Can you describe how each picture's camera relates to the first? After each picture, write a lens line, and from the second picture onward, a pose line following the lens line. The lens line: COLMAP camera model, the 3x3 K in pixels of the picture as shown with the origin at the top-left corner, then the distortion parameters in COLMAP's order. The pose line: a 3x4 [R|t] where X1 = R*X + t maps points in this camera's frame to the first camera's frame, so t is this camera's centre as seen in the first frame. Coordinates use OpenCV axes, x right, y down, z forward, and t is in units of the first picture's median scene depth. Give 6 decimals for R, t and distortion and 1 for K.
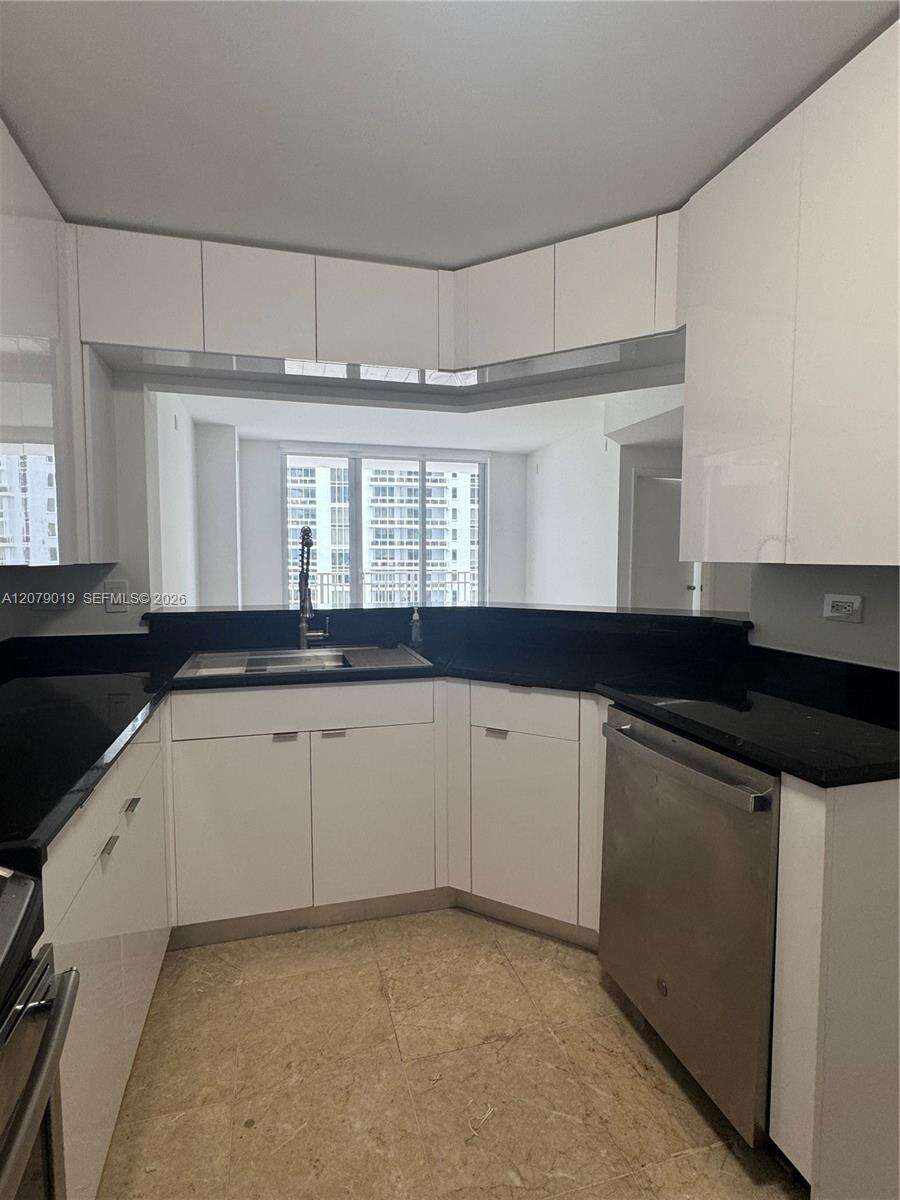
lens RADIAL K [[615.7, 0, 446.6], [0, 615.7, 600.6], [0, 0, 1]] dist [-0.003009, -0.002552]
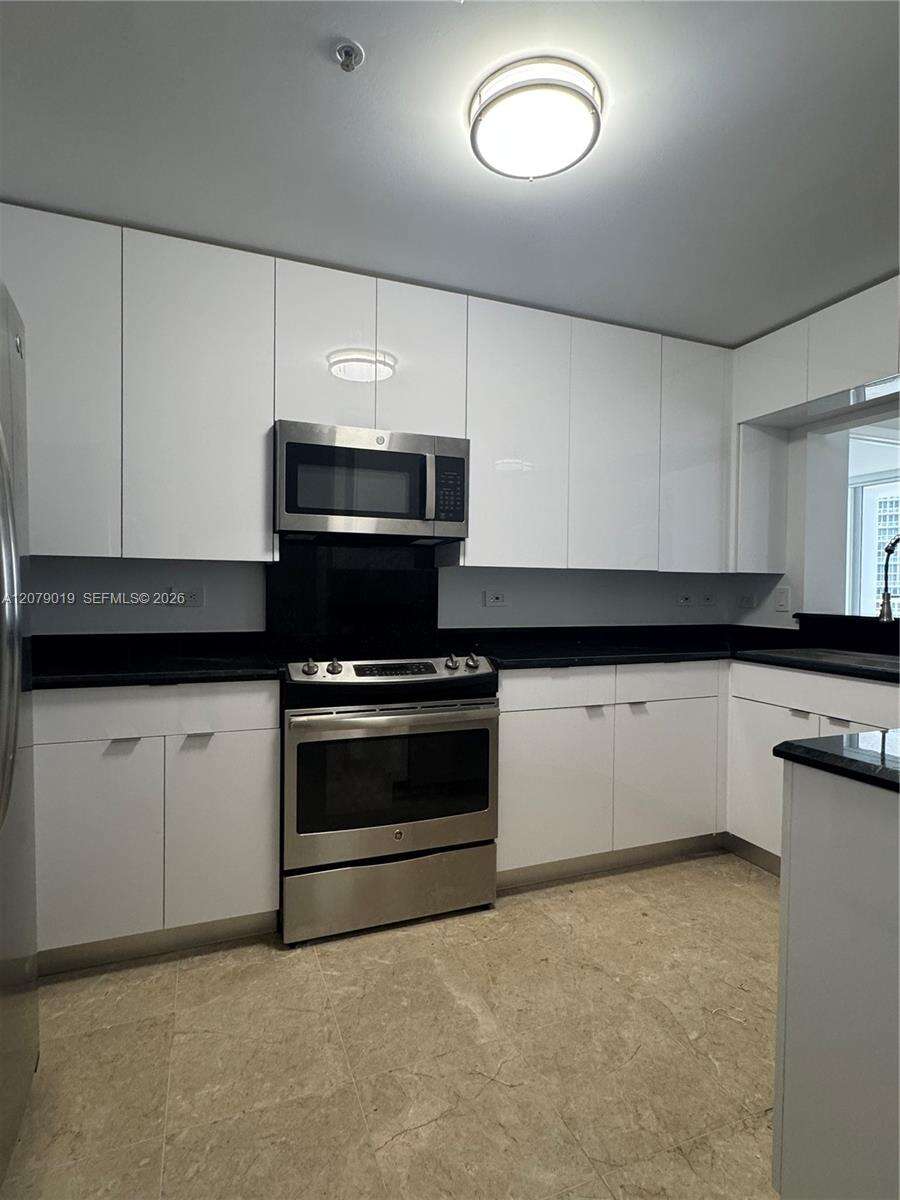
lens RADIAL K [[615.7, 0, 444.7], [0, 615.7, 598.8], [0, 0, 1]] dist [-0.003009, -0.002552]
pose [[0.102815, 0.032659, -0.994164, 0.898201], [-0.079550, 0.996529, 0.024510, 0.023293], [0.991514, 0.076566, 0.105056, 0.185550]]
